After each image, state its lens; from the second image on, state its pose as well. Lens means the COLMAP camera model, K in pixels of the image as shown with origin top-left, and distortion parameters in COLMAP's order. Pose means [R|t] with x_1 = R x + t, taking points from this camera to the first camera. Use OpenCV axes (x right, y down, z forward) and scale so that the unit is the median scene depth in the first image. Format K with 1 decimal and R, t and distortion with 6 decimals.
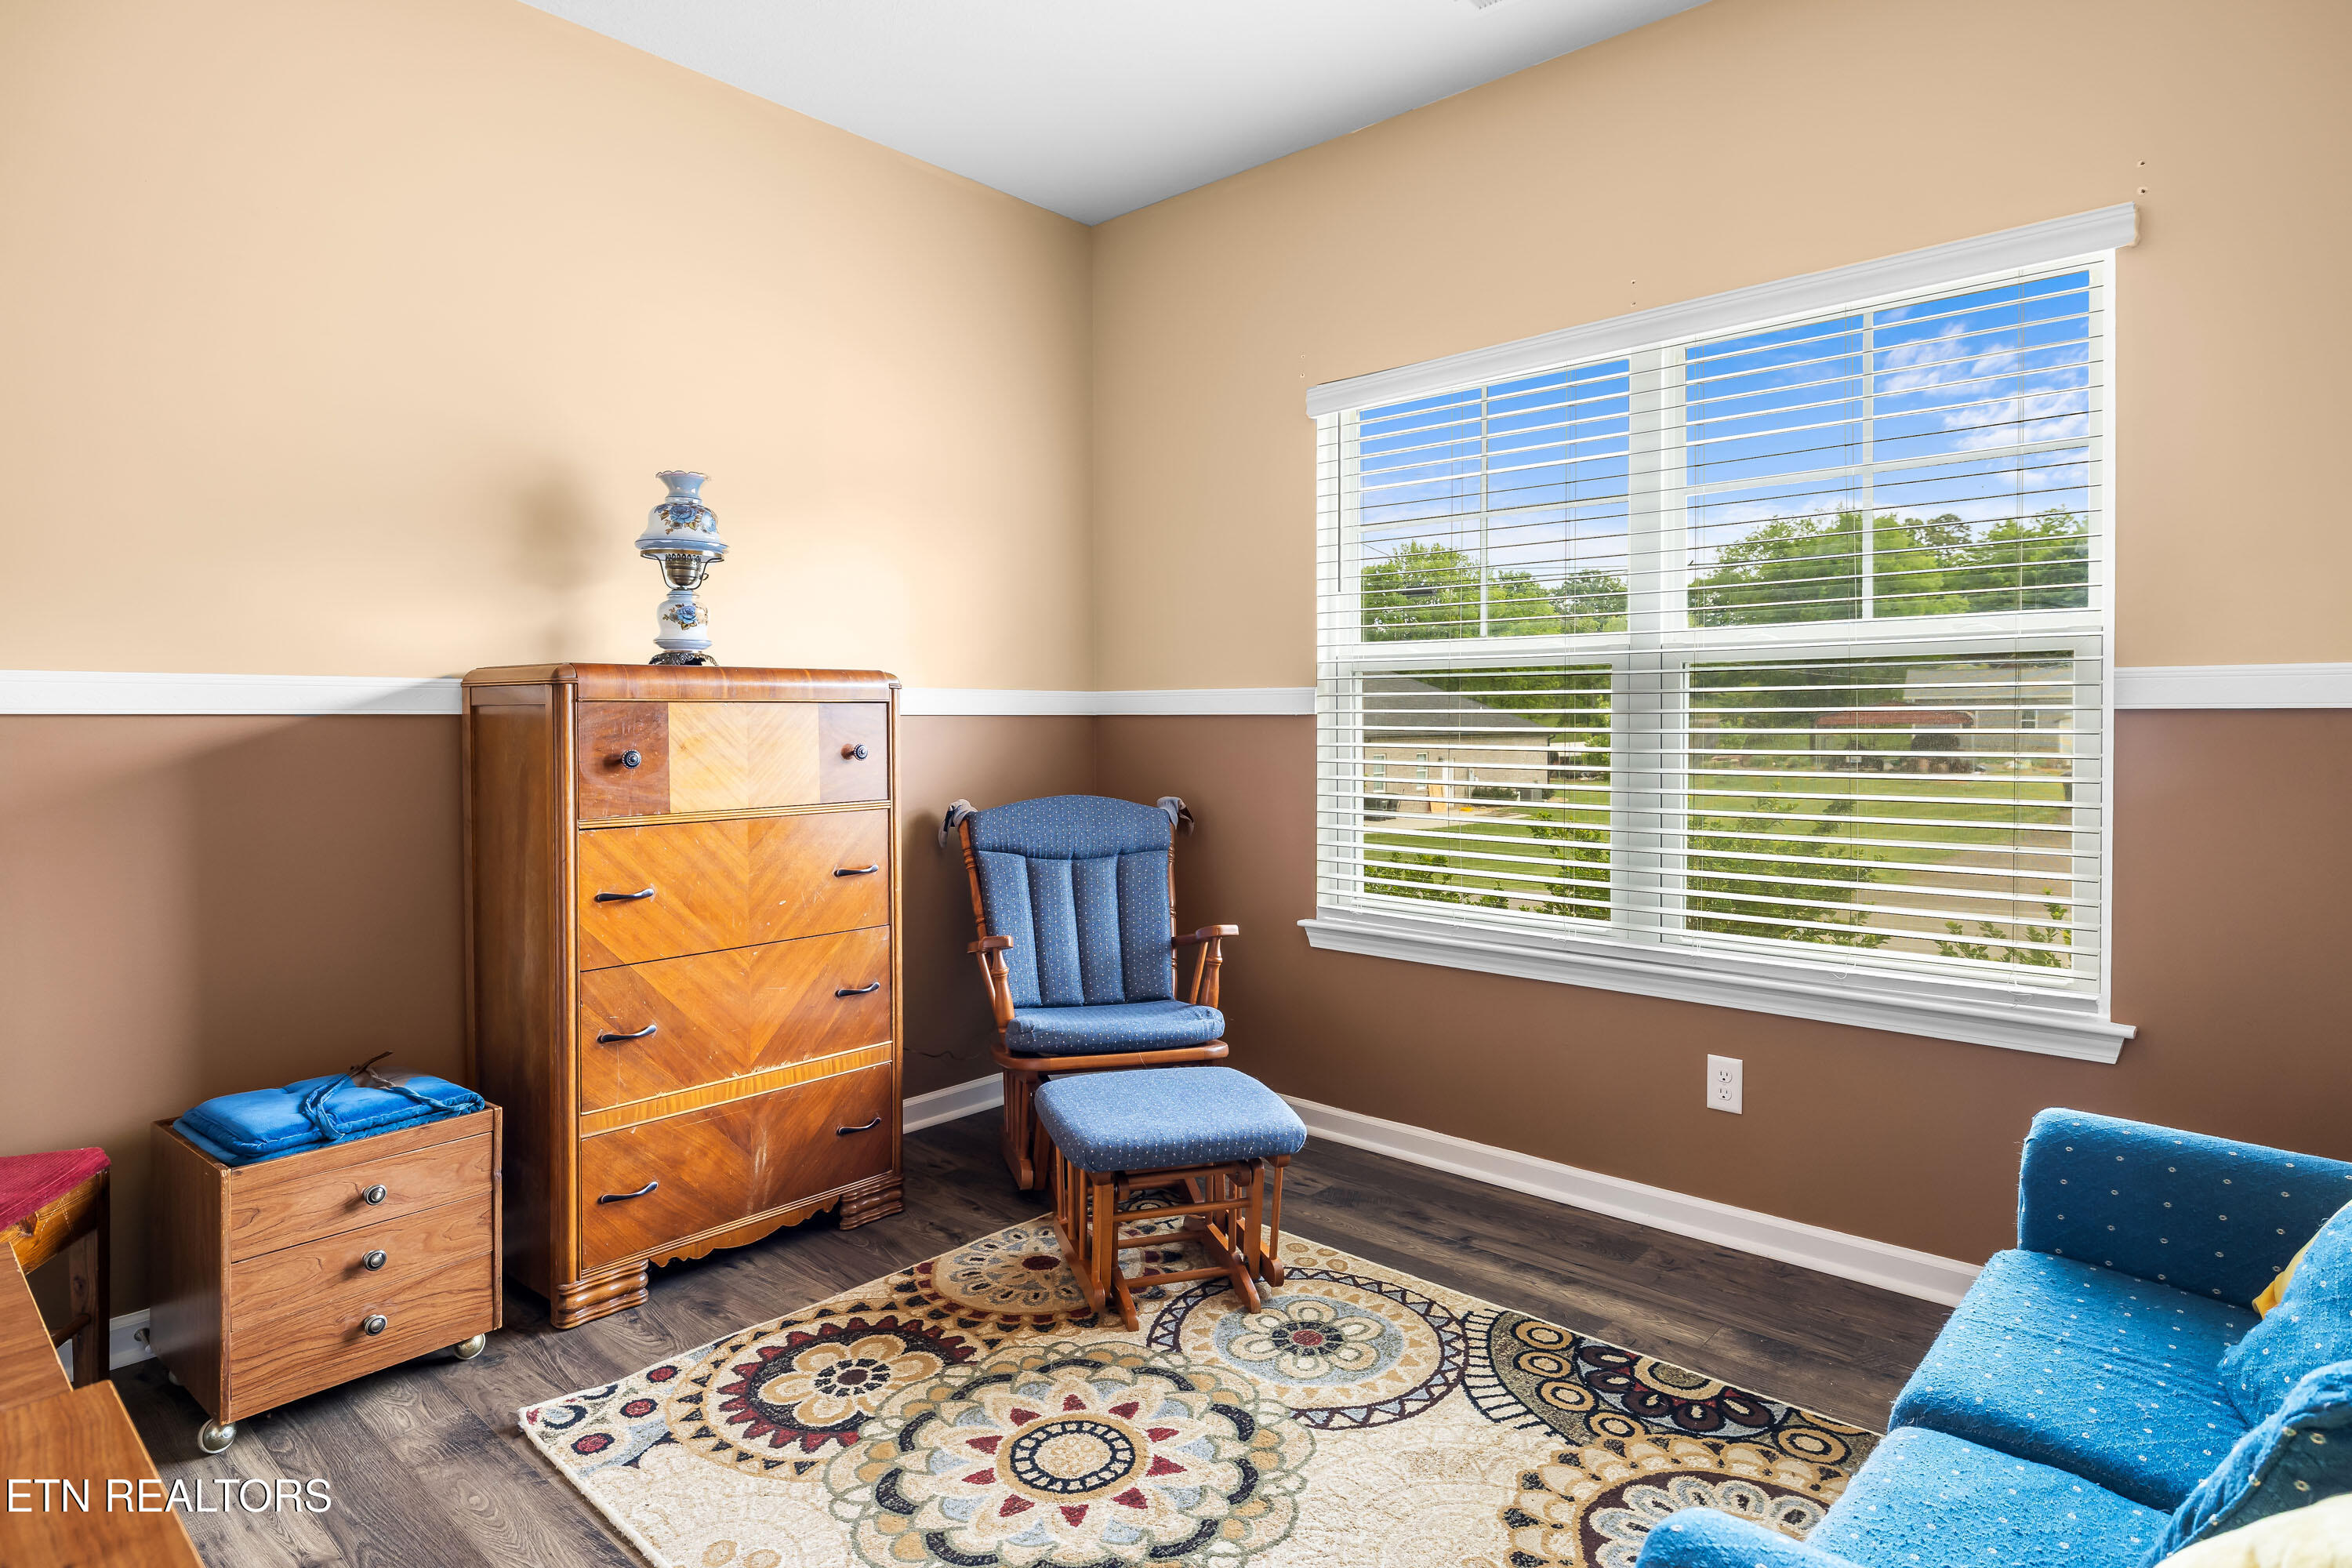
lens RADIAL K [[1269.6, 0, 1188.6], [0, 1269.6, 725.0], [0, 0, 1]] dist [-0.005400, 0.003597]
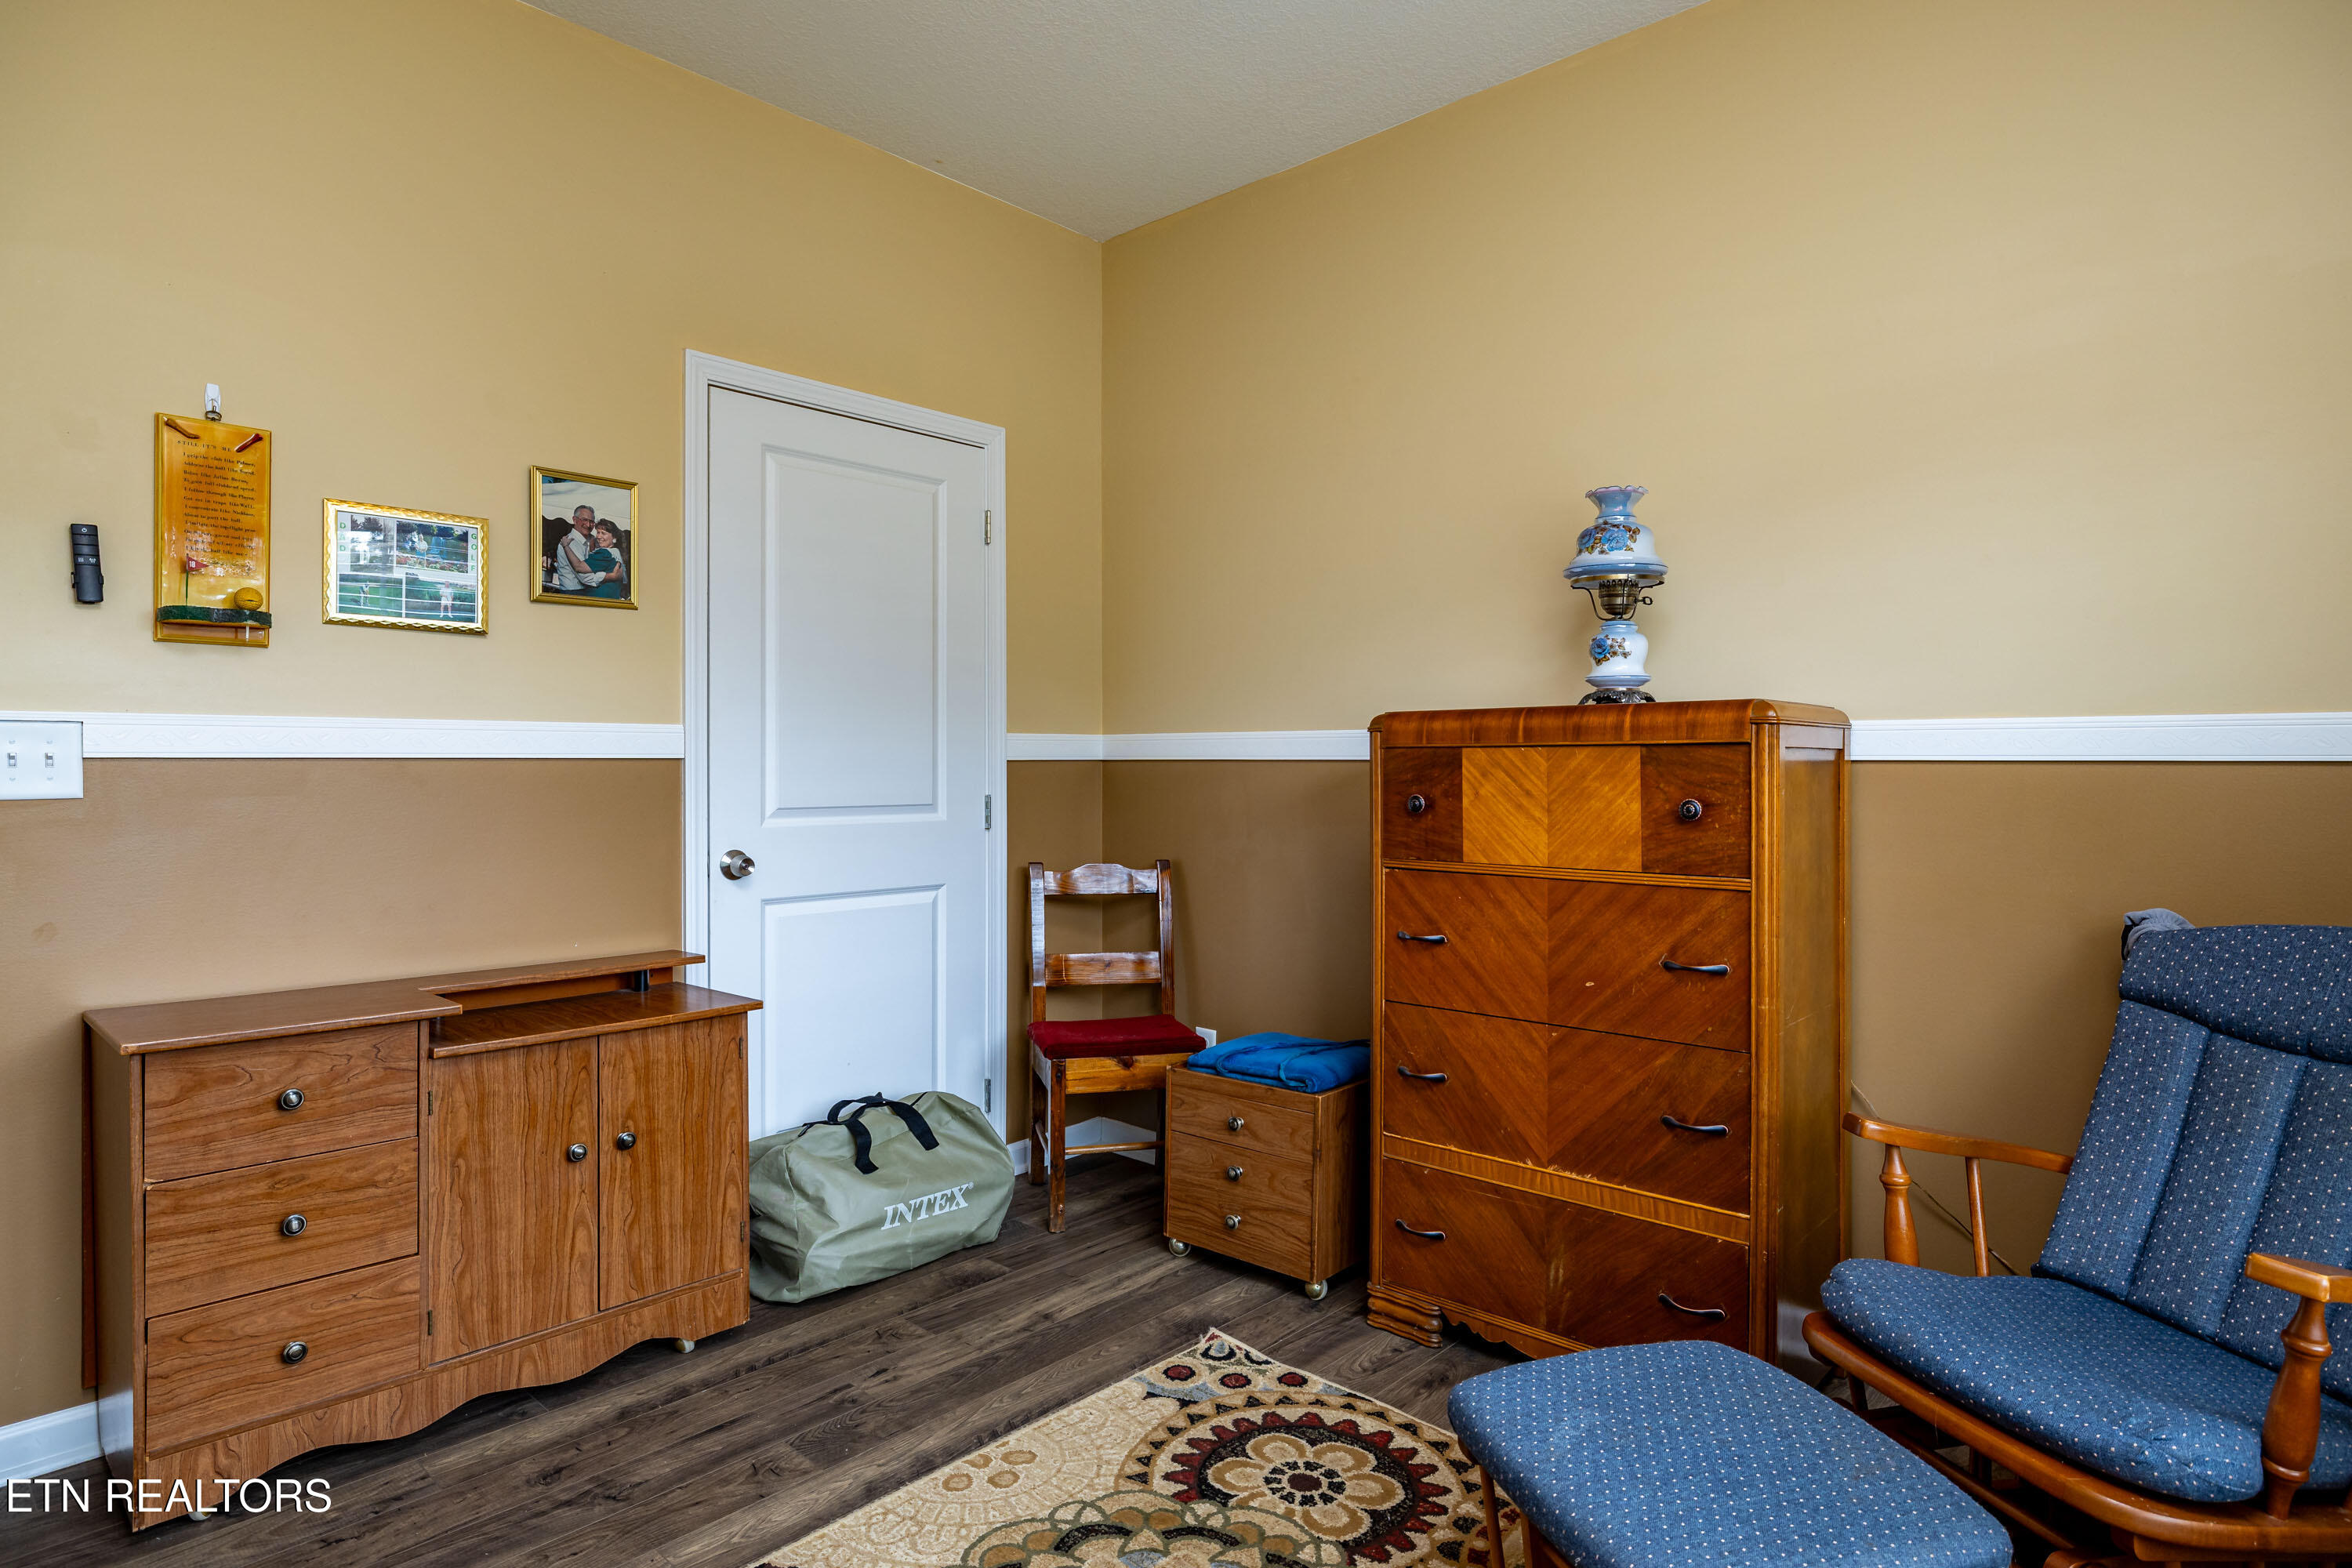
lens RADIAL K [[1269.6, 0, 1162.4], [0, 1269.6, 781.7], [0, 0, 1]] dist [-0.005400, 0.003597]
pose [[-0.033031, 0.013782, -0.999359, 0.586094], [-0.005416, 0.999888, 0.013969, -0.004217], [0.999440, 0.005874, -0.032953, 0.836863]]
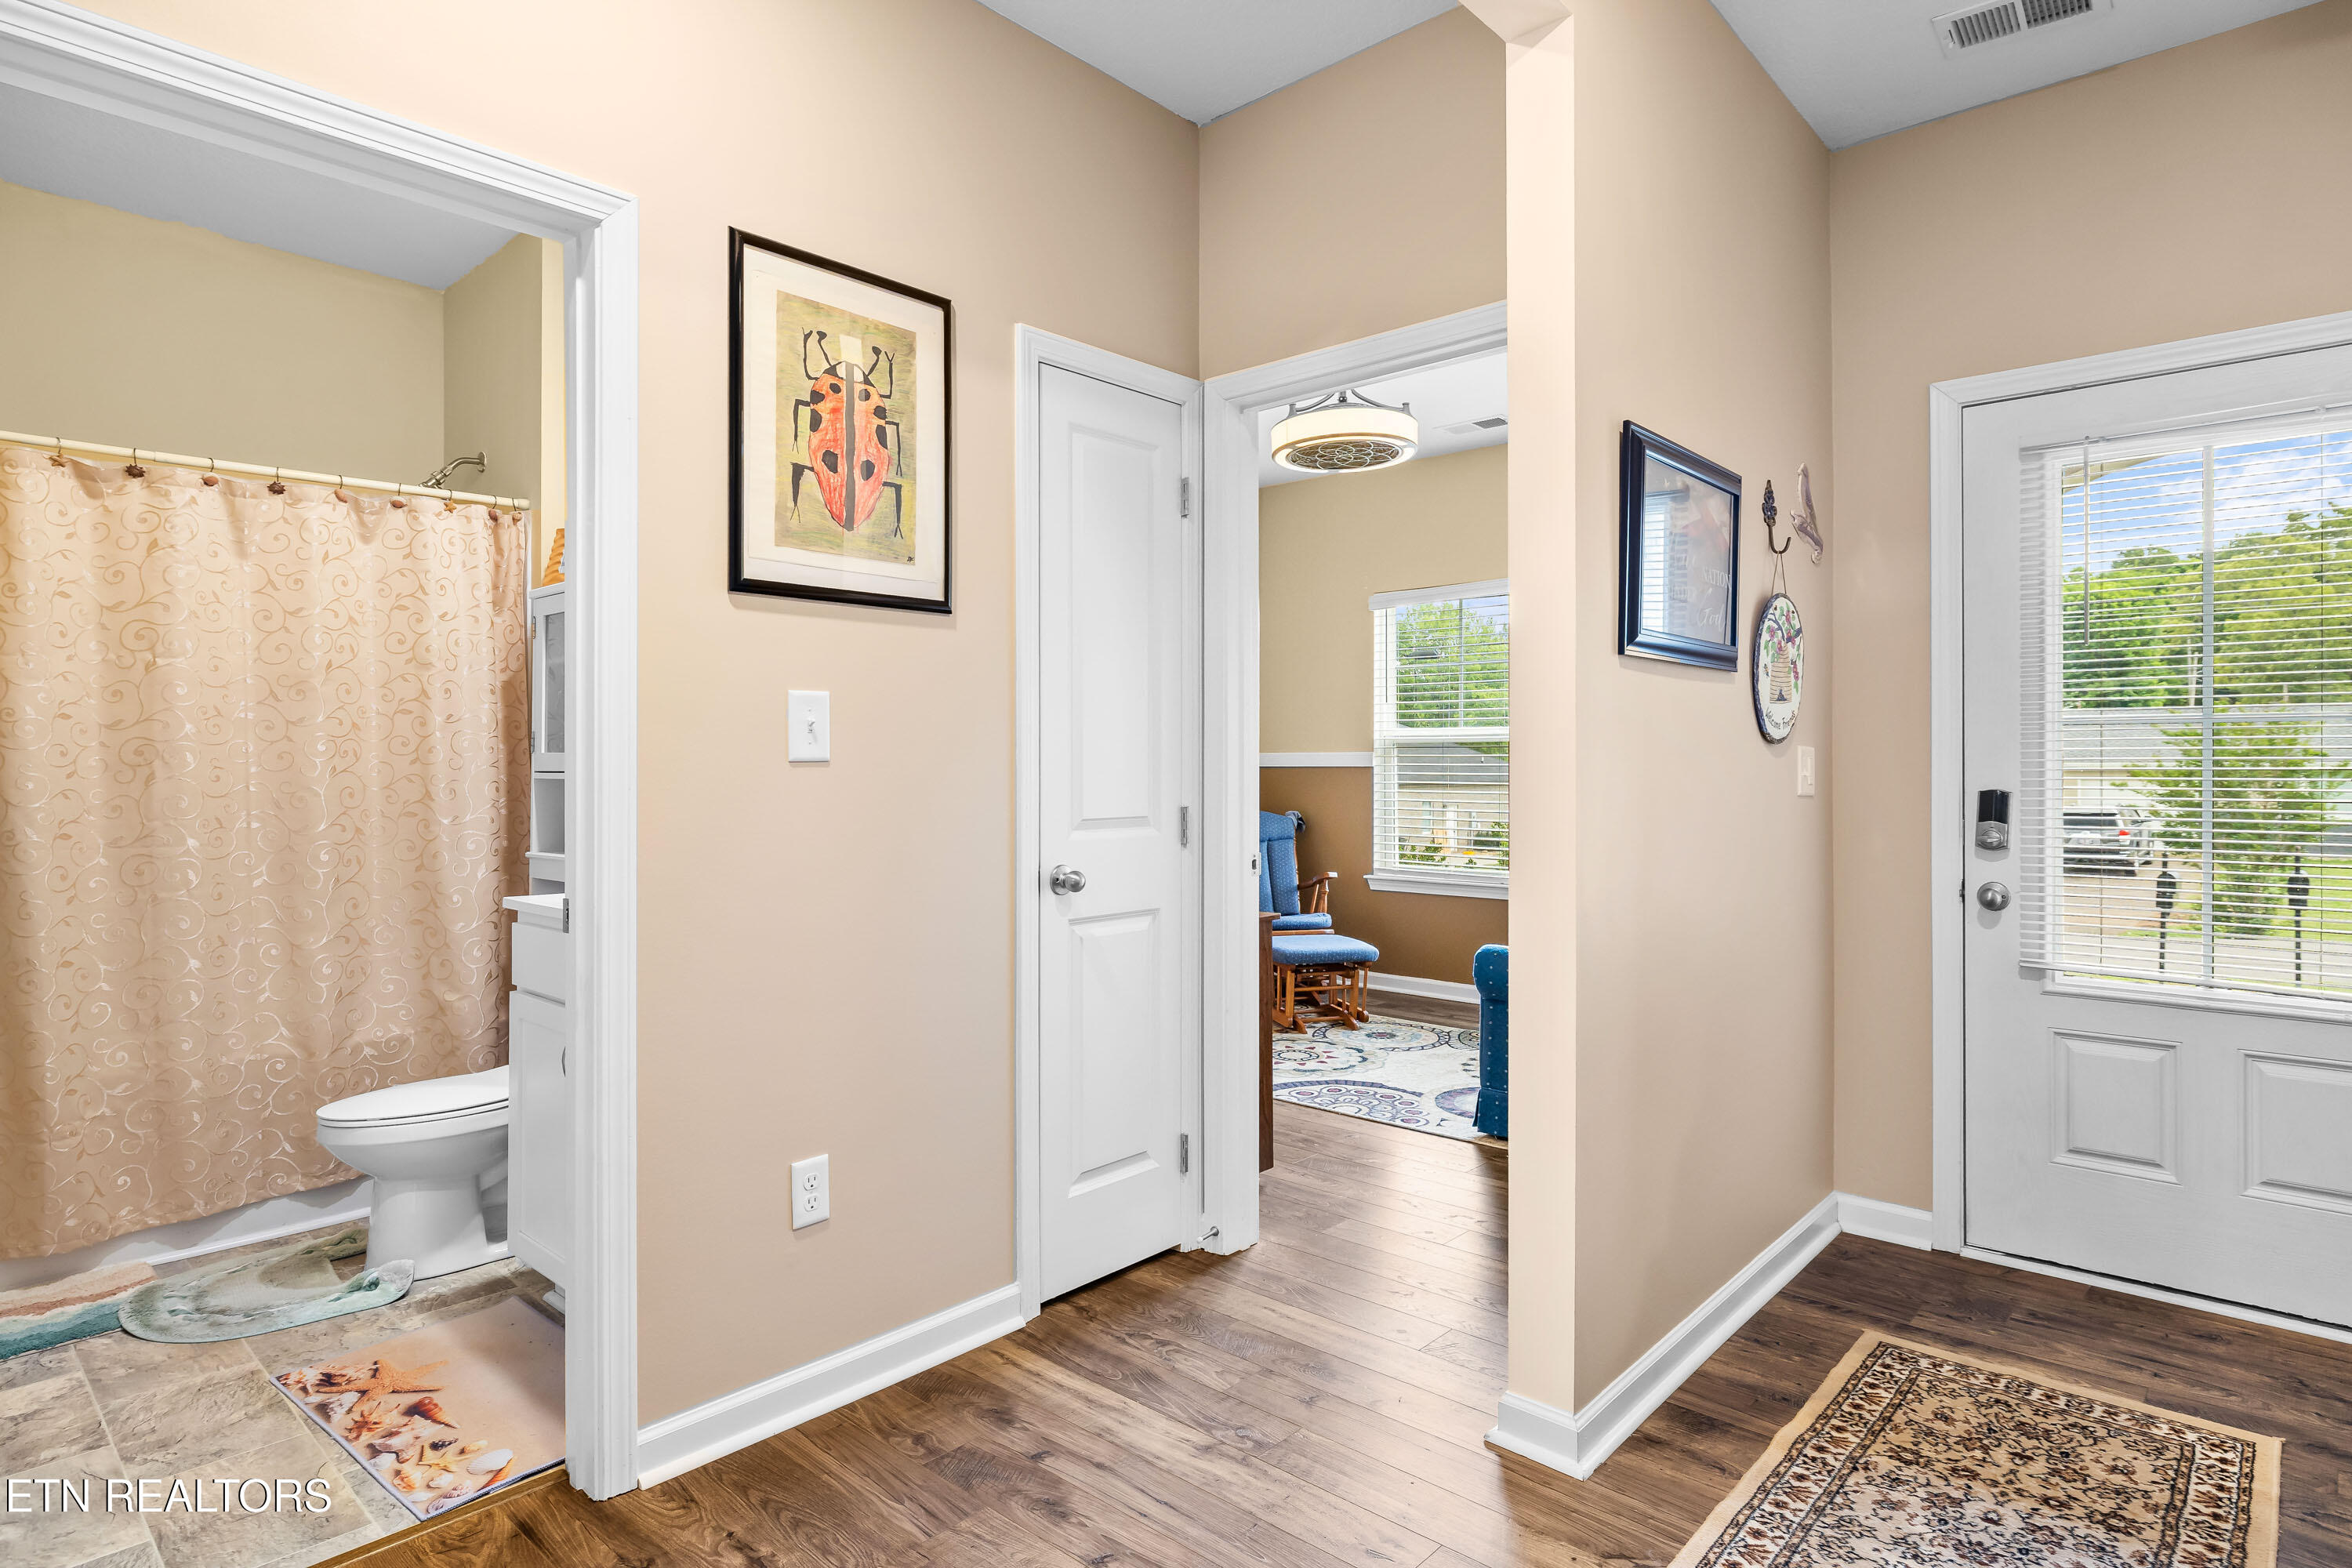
lens RADIAL K [[1269.6, 0, 1171.2], [0, 1269.6, 769.4], [0, 0, 1]] dist [-0.005400, 0.003597]
pose [[0.999798, -0.000980, -0.020079, -0.242192], [0.001033, 0.999996, 0.002599, -0.013596], [0.020077, -0.002619, 0.999795, -1.330226]]
